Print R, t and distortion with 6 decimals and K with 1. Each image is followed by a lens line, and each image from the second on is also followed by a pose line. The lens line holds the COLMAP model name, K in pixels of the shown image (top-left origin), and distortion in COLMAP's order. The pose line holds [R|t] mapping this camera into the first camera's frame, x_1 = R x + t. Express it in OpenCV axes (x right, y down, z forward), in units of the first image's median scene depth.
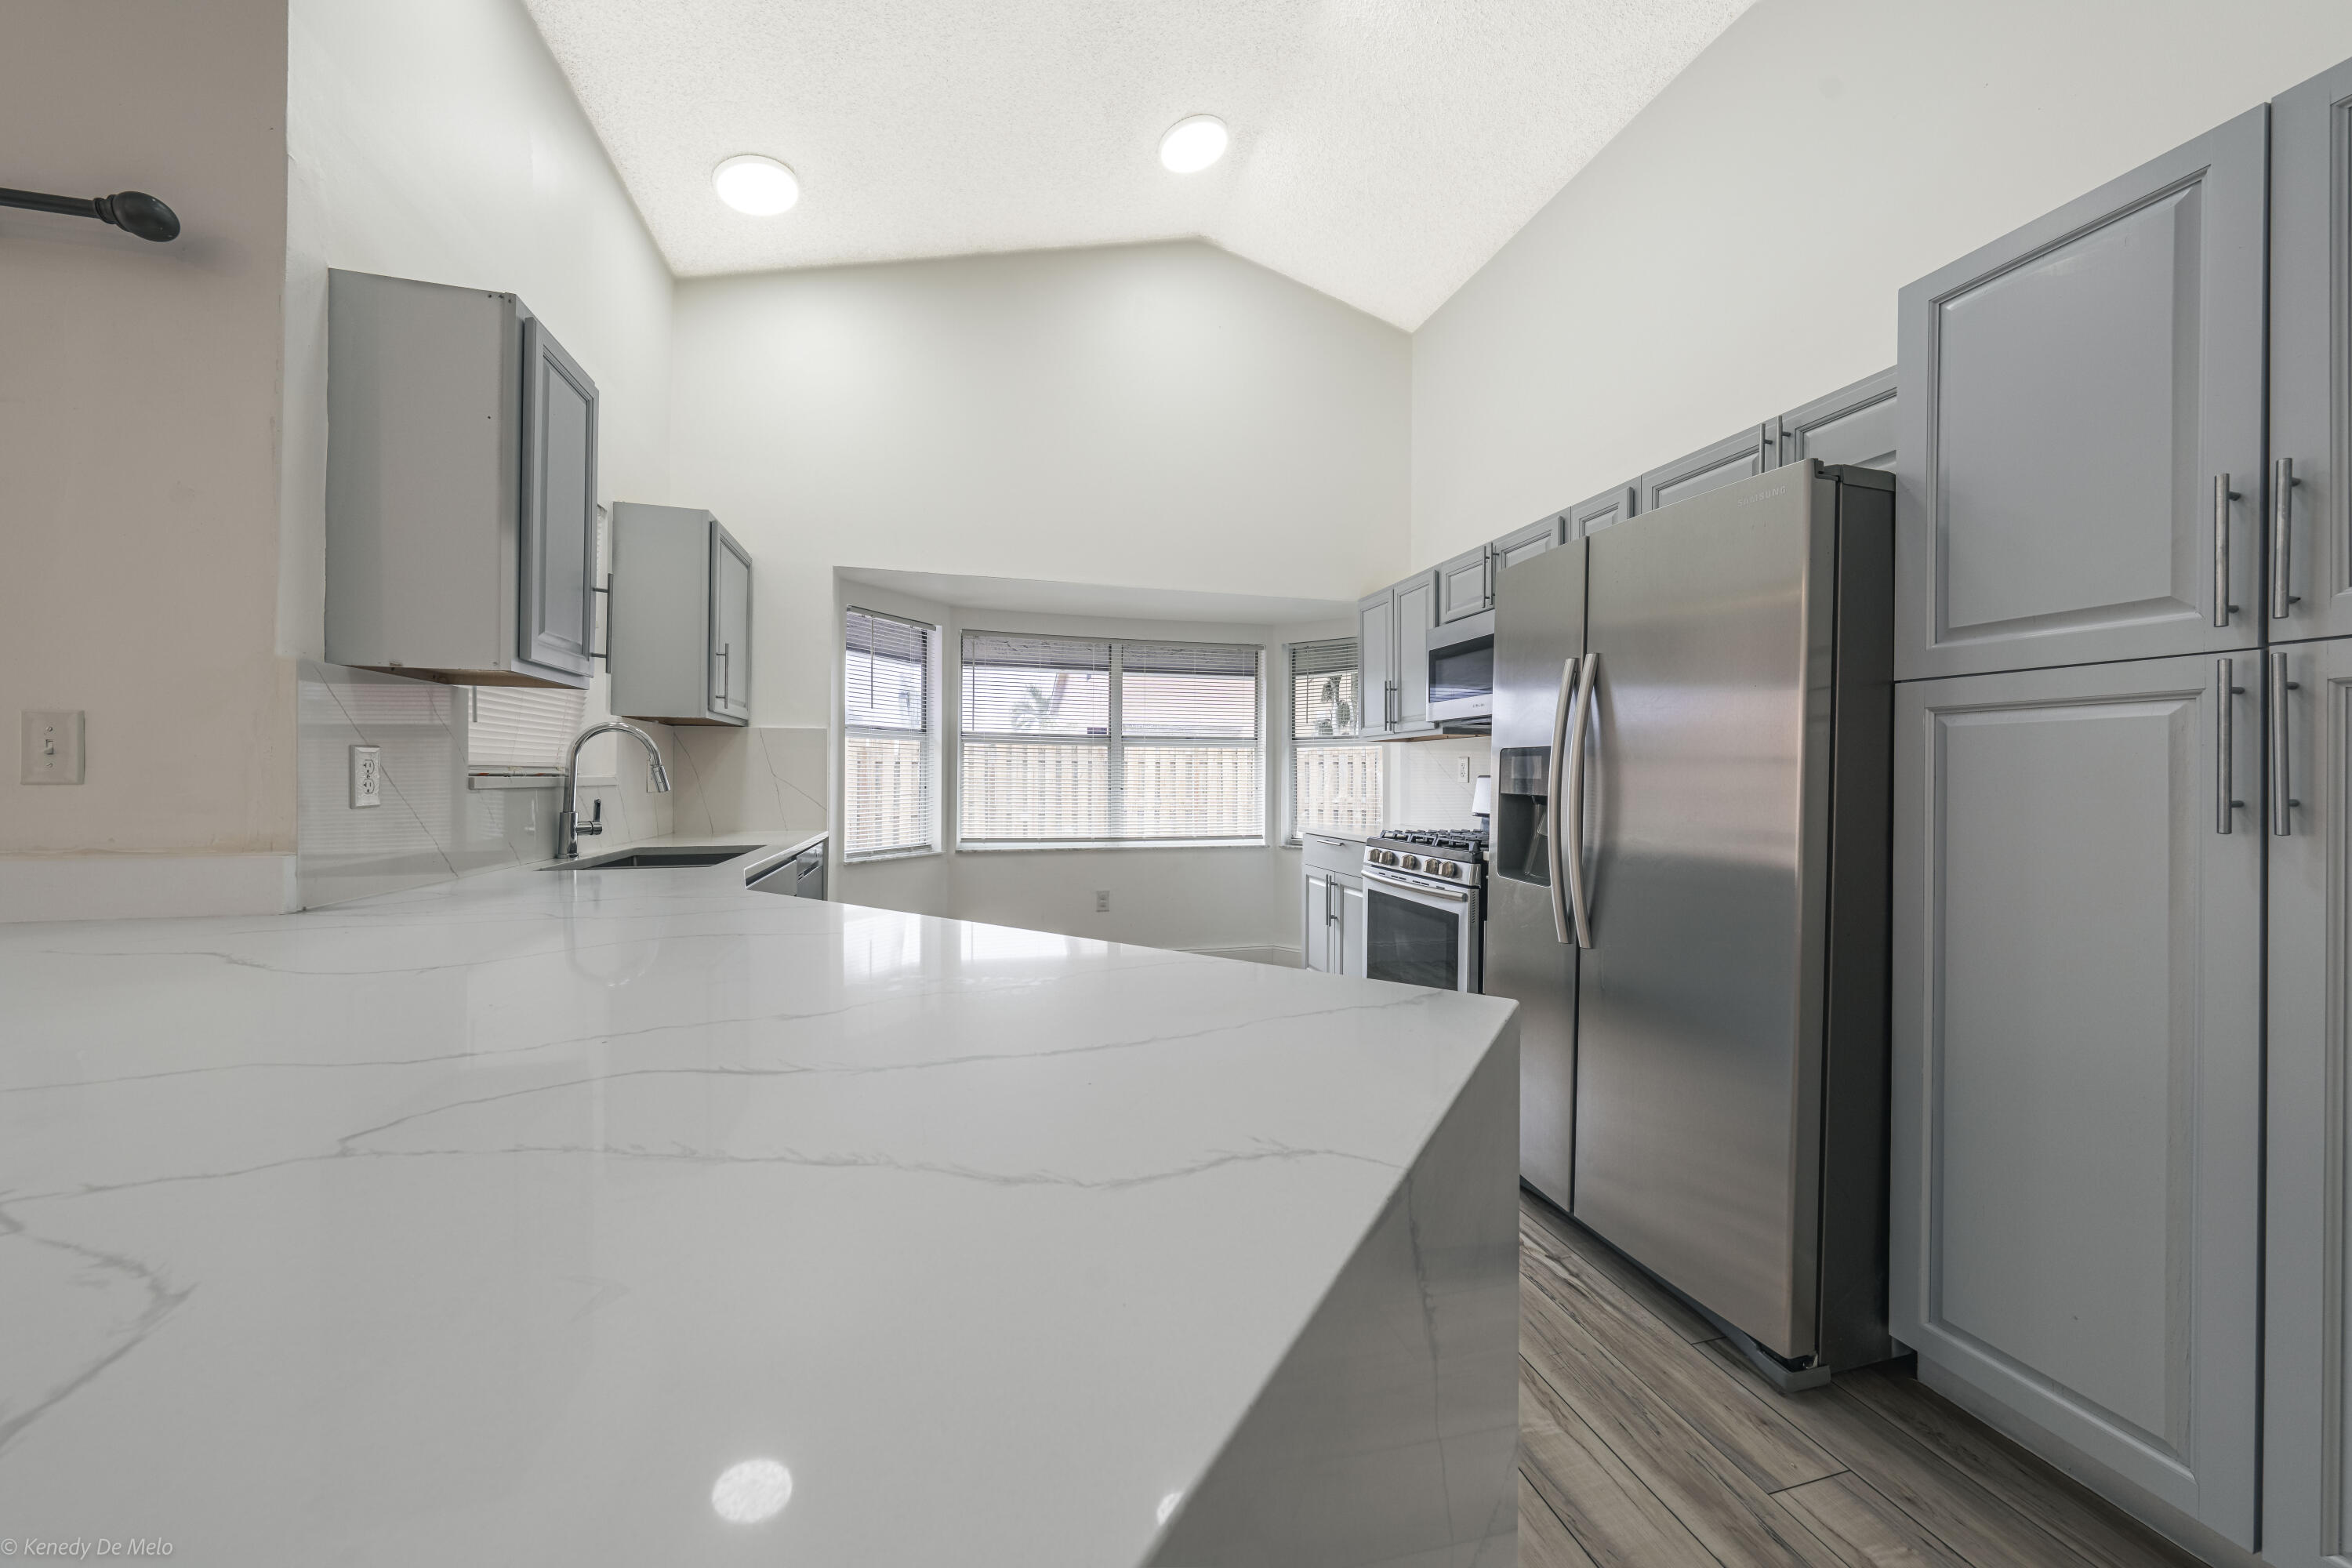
lens RADIAL K [[798.5, 0, 1178.9], [0, 798.5, 775.3], [0, 0, 1]] dist [-0.001901, -0.000293]
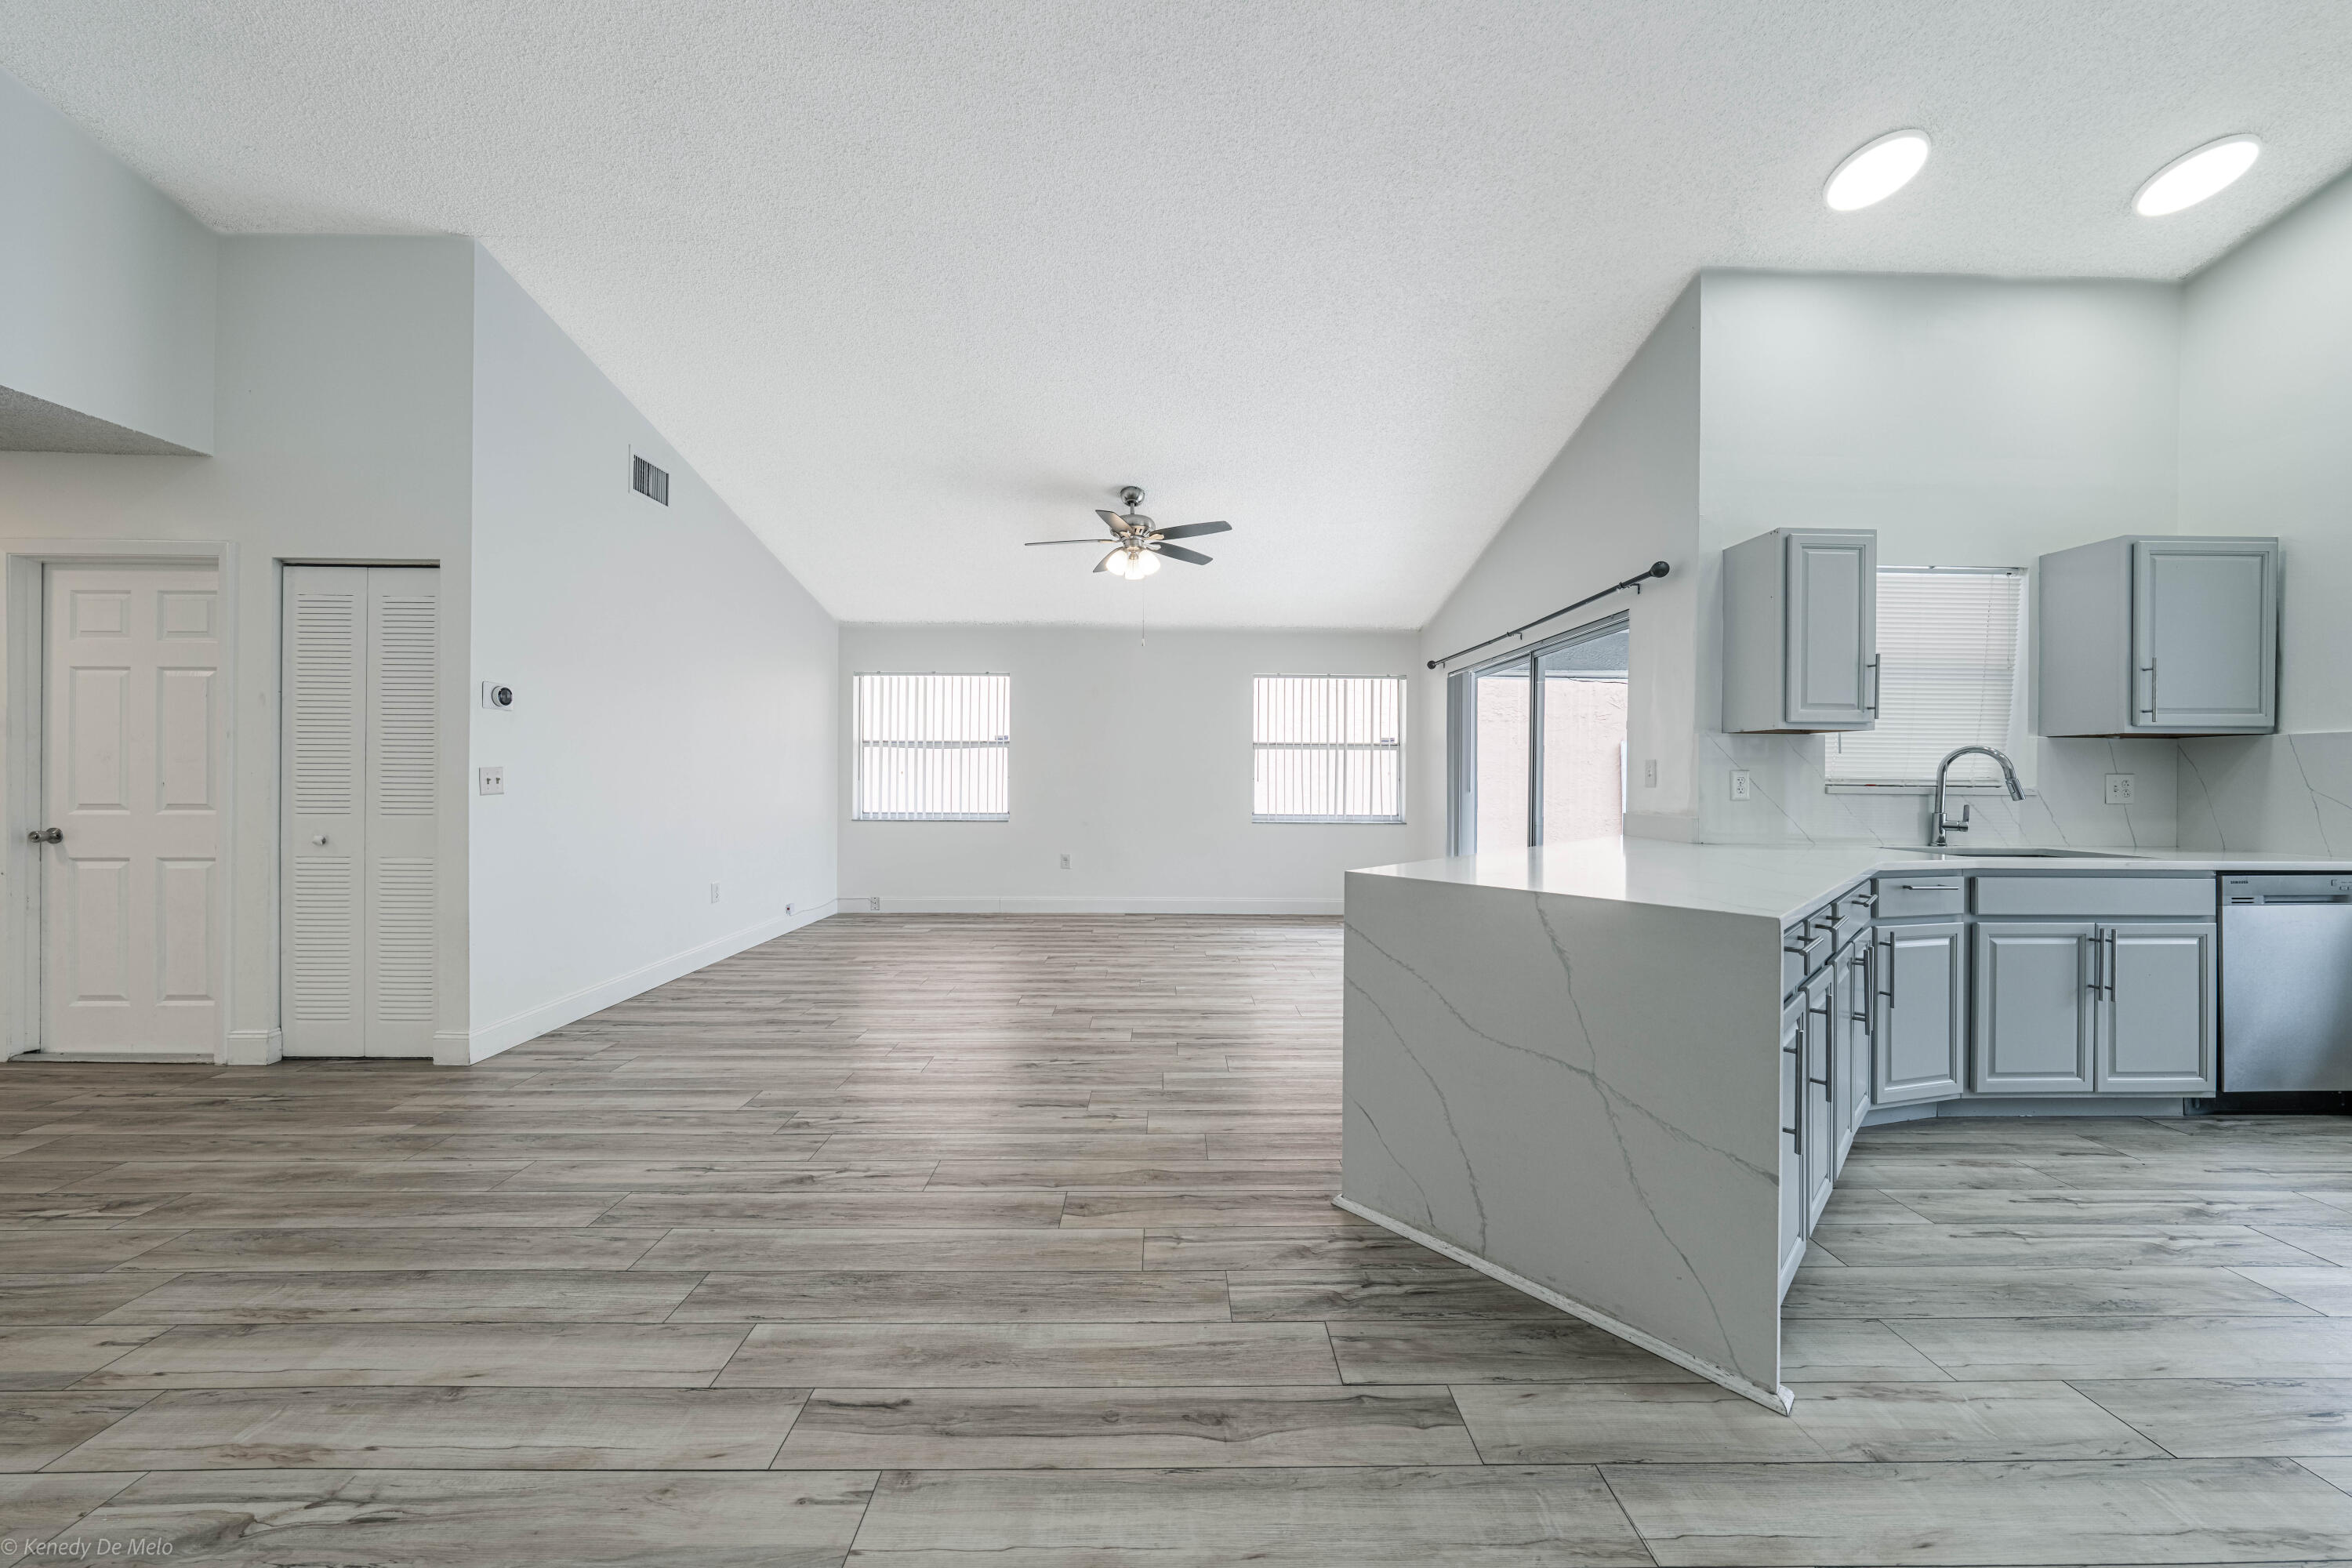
lens RADIAL K [[798.5, 0, 1178.9], [0, 798.5, 775.3], [0, 0, 1]] dist [-0.001901, -0.000293]
pose [[-0.249726, -0.007641, -0.968286, 0.639684], [-0.008512, 0.999948, -0.005696, 0.000409], [0.968279, 0.006820, -0.249778, 0.050600]]
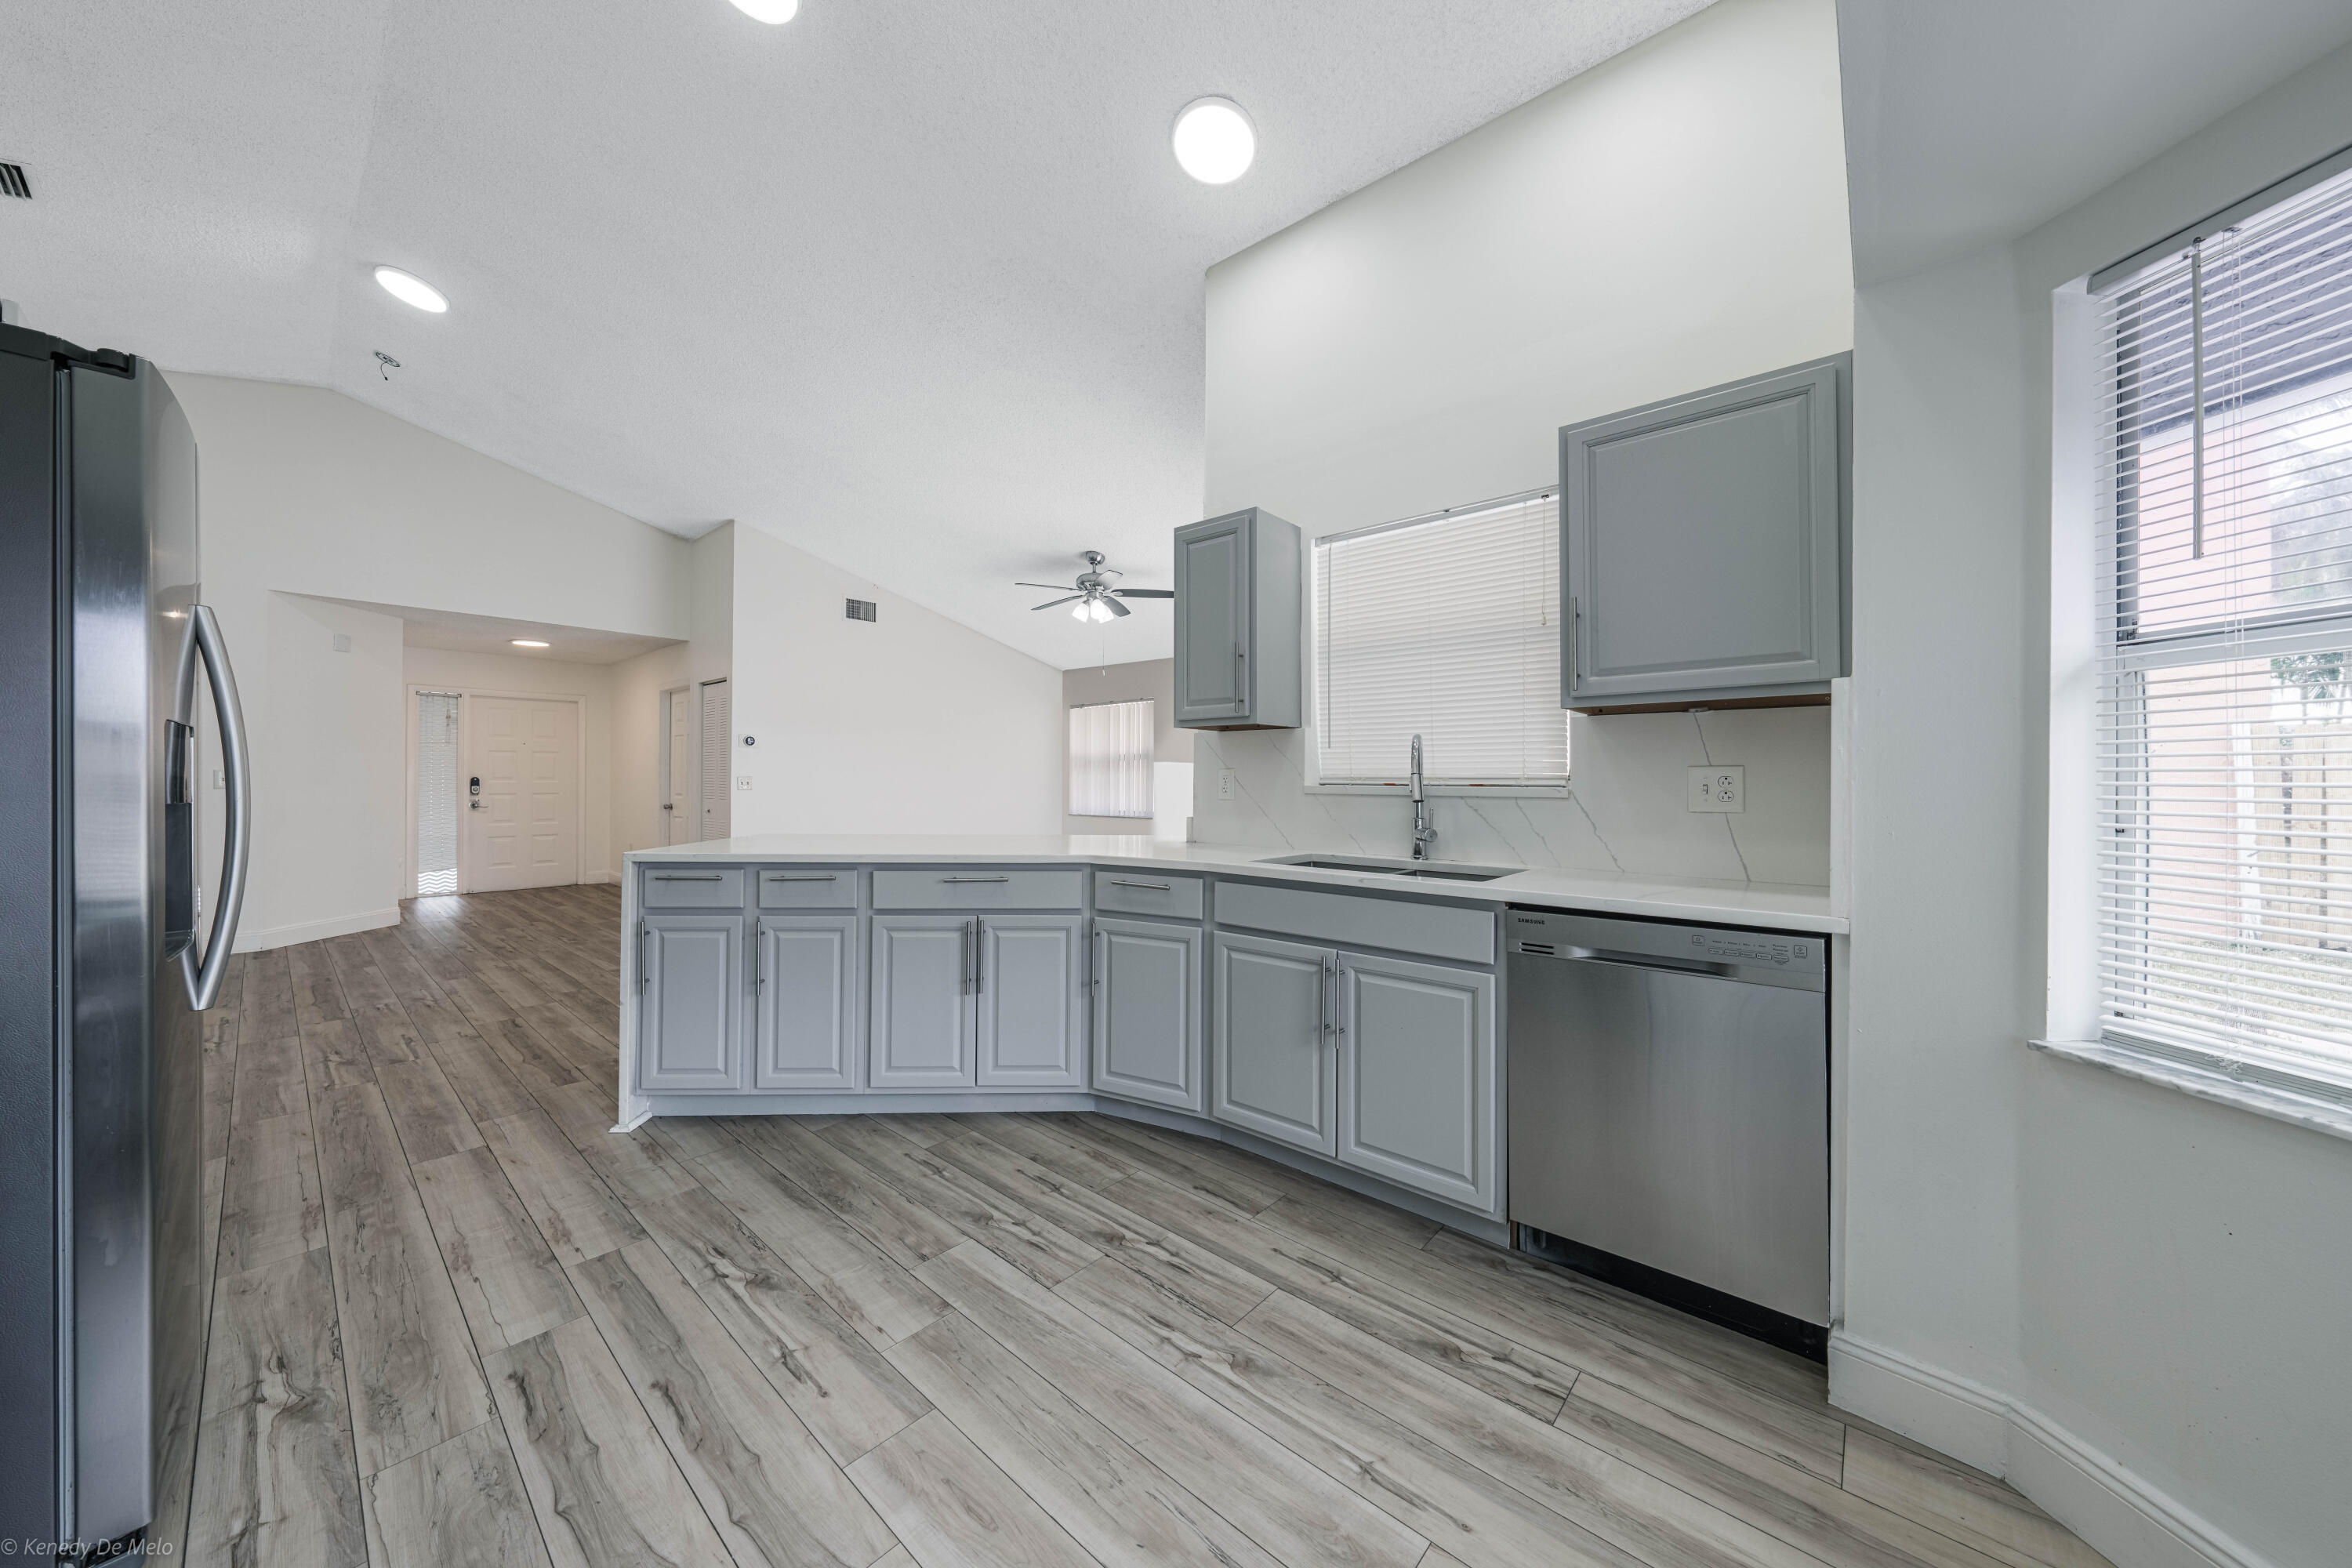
lens RADIAL K [[798.5, 0, 1178.9], [0, 798.5, 775.3], [0, 0, 1]] dist [-0.001901, -0.000293]
pose [[-0.832963, -0.013988, -0.553152, 0.093752], [-0.009409, 0.999894, -0.011118, 0.001723], [0.553249, -0.004056, -0.833006, 1.242614]]
